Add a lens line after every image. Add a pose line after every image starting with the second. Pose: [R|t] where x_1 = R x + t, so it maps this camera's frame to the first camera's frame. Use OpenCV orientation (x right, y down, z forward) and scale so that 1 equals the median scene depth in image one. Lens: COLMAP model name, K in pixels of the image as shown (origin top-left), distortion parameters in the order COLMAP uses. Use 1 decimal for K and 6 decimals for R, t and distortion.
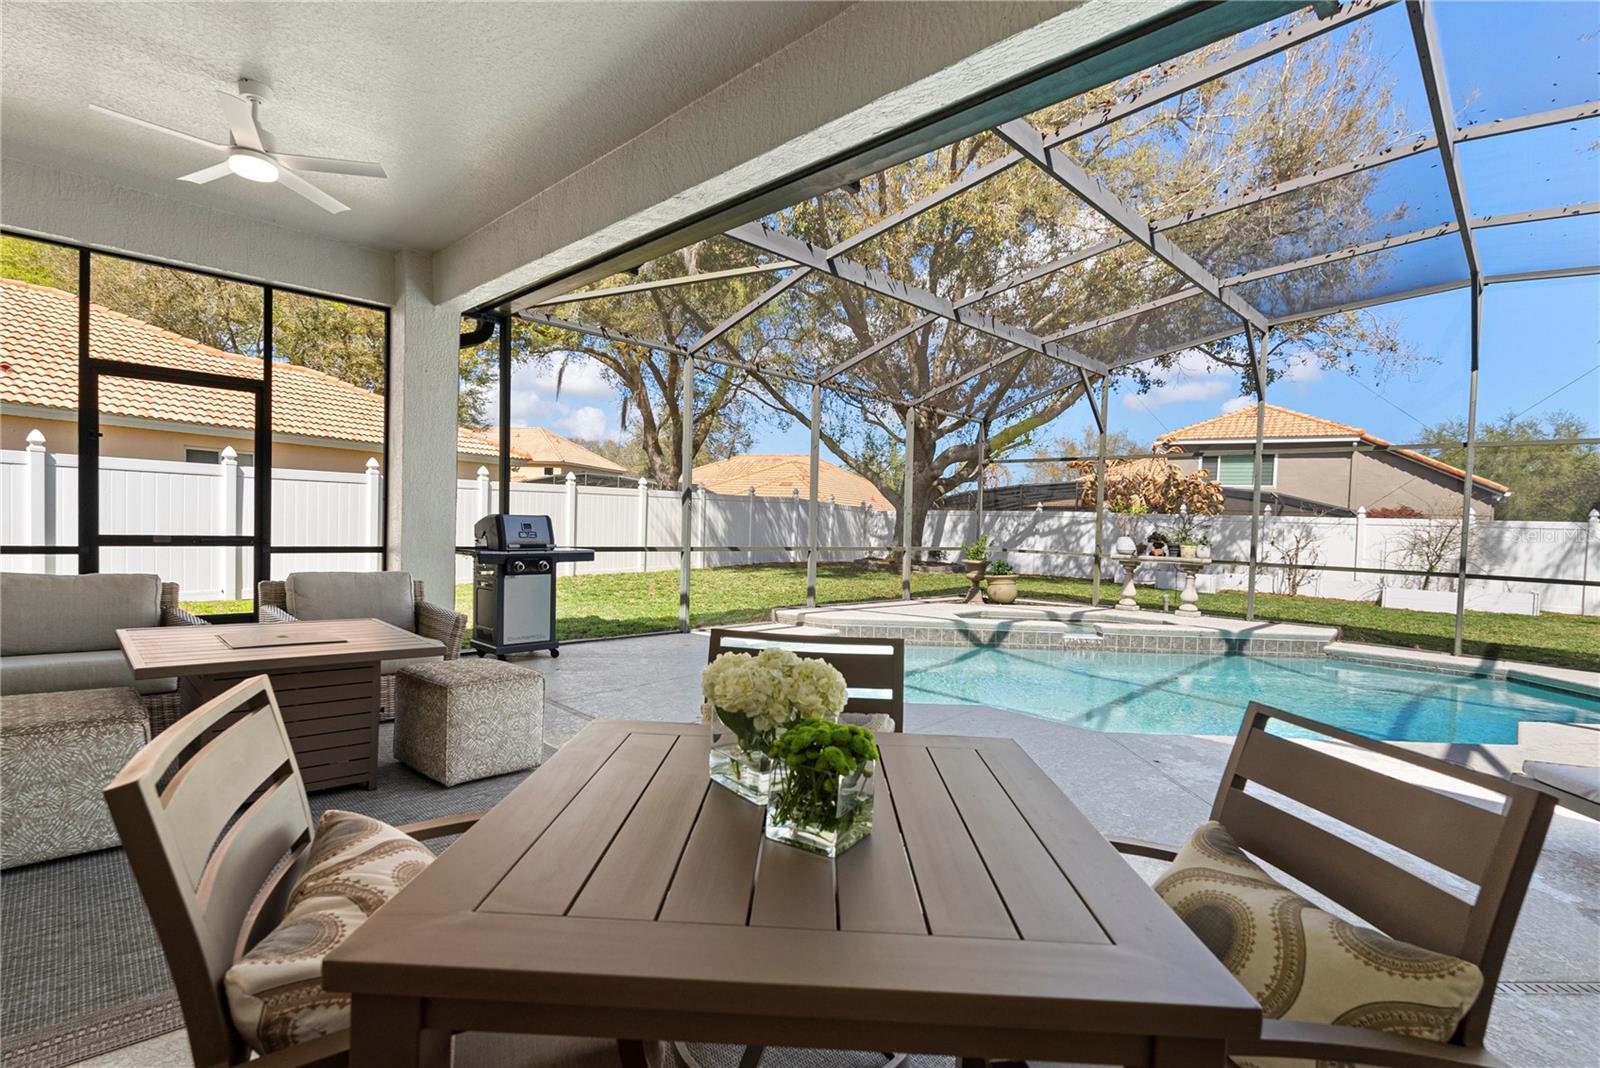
lens RADIAL K [[728.9, 0, 800.0], [0, 728.9, 534.0], [0, 0, 1]] dist [0.000305, 0.000056]
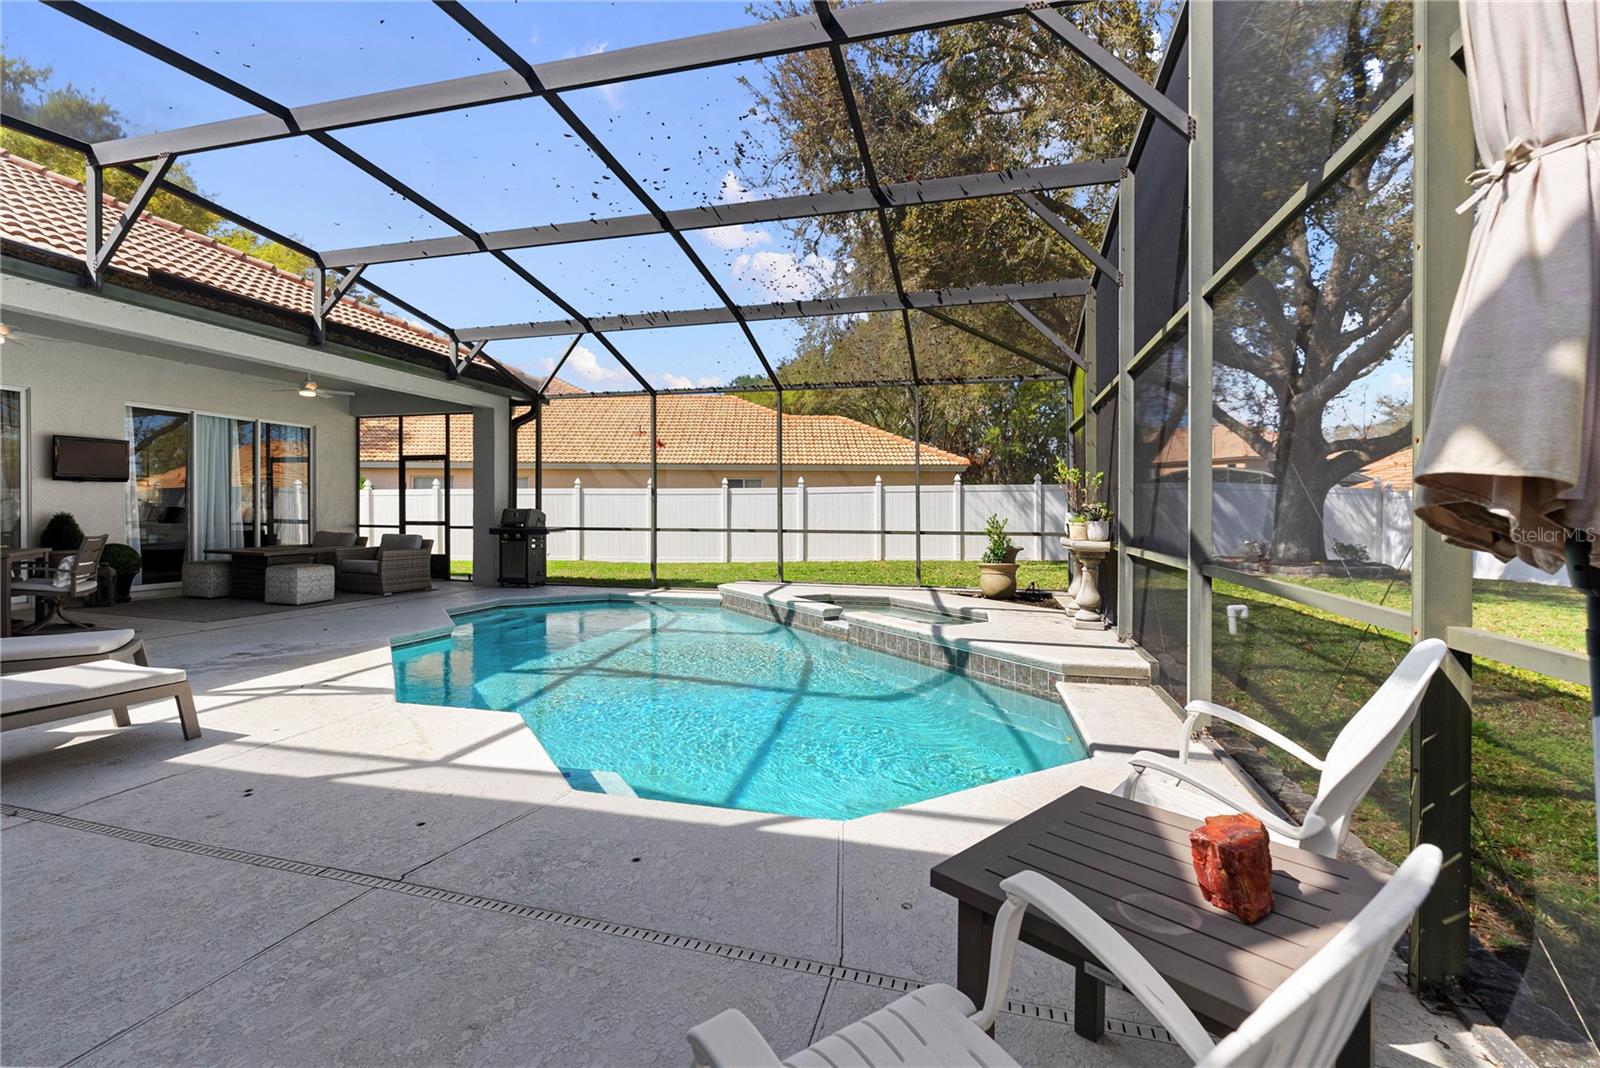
lens RADIAL K [[728.9, 0, 800.0], [0, 728.9, 534.0], [0, 0, 1]] dist [0.000305, 0.000056]
pose [[0.539248, 0.005333, -0.842130, 1.153068], [-0.001984, 0.999985, 0.005062, 0.018566], [0.842145, -0.001059, 0.539251, 0.453968]]
